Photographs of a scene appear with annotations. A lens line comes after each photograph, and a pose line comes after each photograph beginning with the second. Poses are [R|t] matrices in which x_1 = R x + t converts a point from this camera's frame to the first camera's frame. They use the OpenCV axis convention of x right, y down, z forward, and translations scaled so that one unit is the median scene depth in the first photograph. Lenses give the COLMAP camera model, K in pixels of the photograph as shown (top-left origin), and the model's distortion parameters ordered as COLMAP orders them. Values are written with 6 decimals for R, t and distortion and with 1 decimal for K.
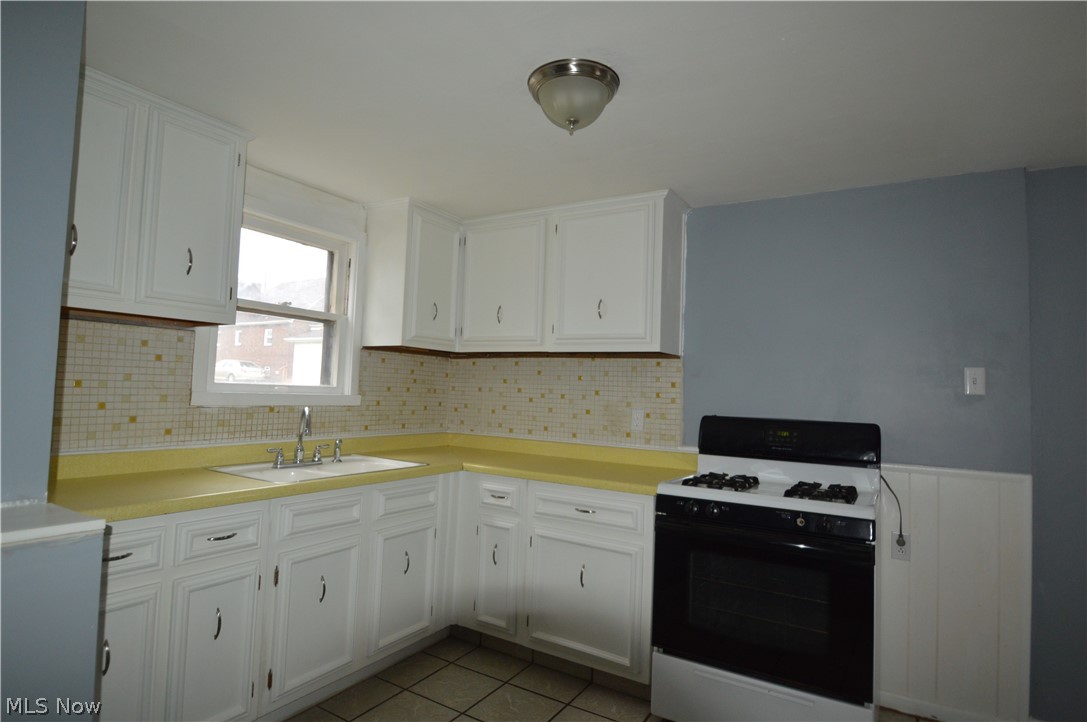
lens RADIAL K [[592.2, 0, 522.1], [0, 592.2, 351.3], [0, 0, 1]] dist [-0.008029, -0.010482]
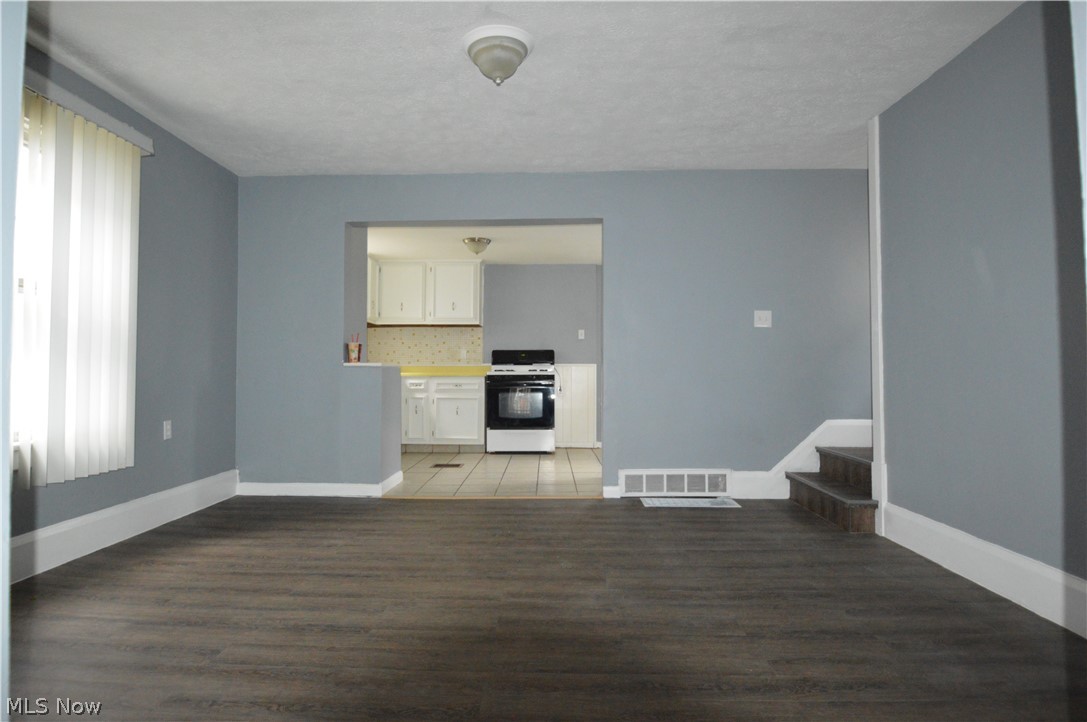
lens RADIAL K [[591.6, 0, 542.6], [0, 591.6, 361.9], [0, 0, 1]] dist [0.000950, -0.000015]
pose [[0.847078, -0.030546, 0.530590, -0.790015], [-0.002311, 0.998126, 0.061152, 0.005204], [-0.531464, -0.053027, 0.845420, -1.146705]]
